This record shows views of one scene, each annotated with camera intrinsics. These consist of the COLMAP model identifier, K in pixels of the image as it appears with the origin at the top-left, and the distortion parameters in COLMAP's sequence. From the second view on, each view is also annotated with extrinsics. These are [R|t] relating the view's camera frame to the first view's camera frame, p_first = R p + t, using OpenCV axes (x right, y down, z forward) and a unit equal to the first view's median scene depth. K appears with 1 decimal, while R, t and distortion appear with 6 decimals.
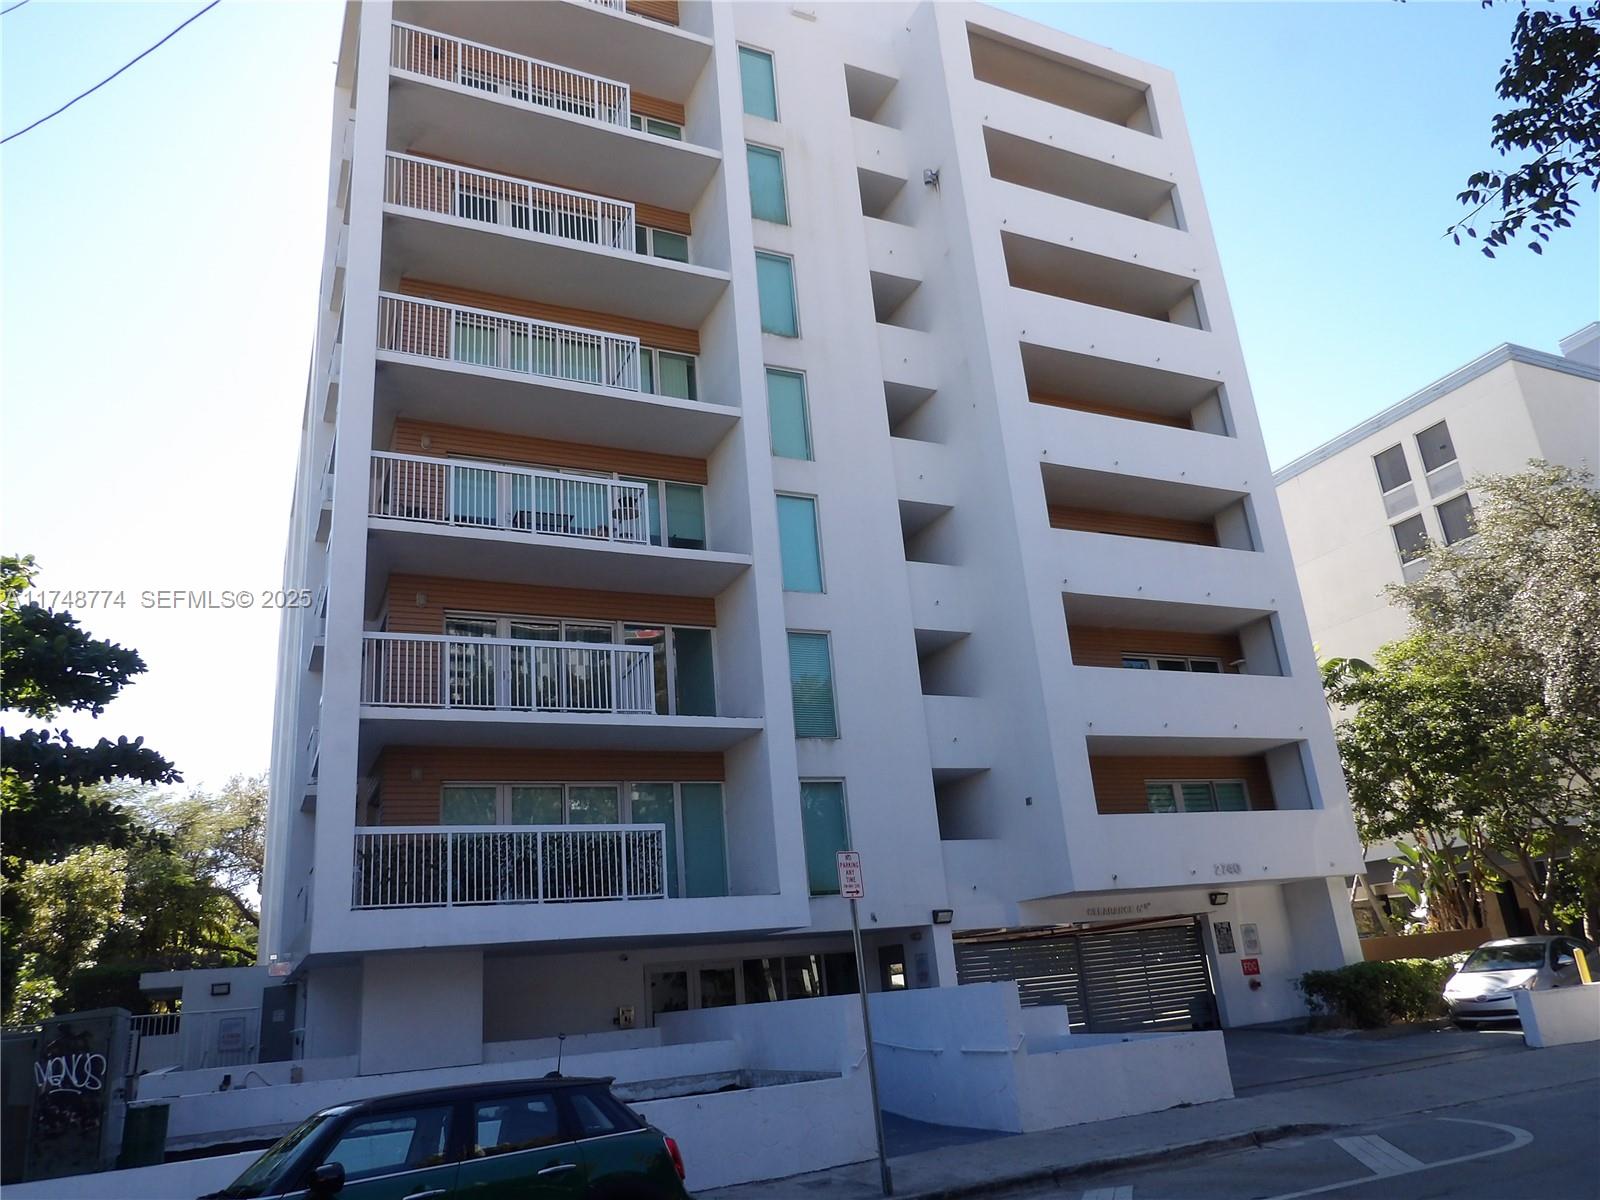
lens RADIAL K [[1118.4, 0, 804.0], [0, 1118.4, 607.7], [0, 0, 1]] dist [-0.022351, 0.044260]
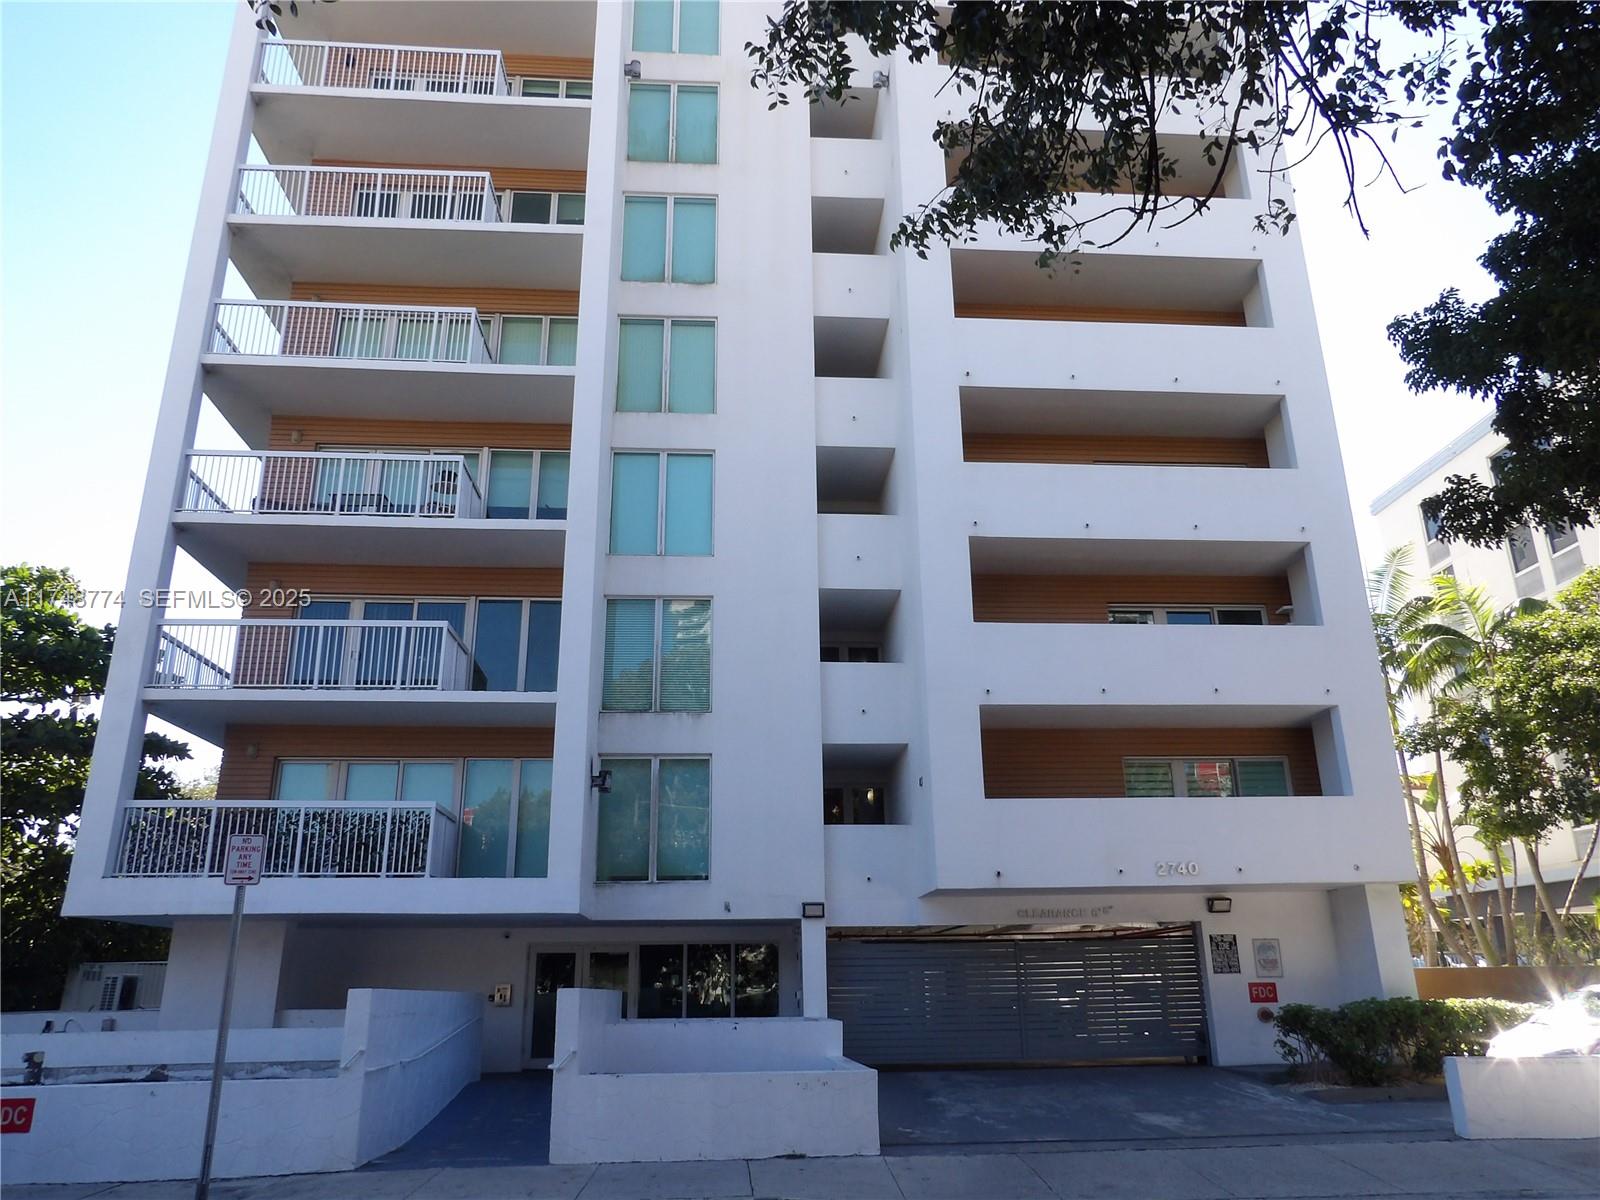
lens RADIAL K [[1118.4, 0, 804.0], [0, 1118.4, 607.7], [0, 0, 1]] dist [-0.022351, 0.044260]
pose [[0.933135, -0.046662, -0.356485, 0.438626], [0.053941, 0.998489, 0.010498, 0.025940], [0.355457, -0.029025, 0.934242, 0.170154]]
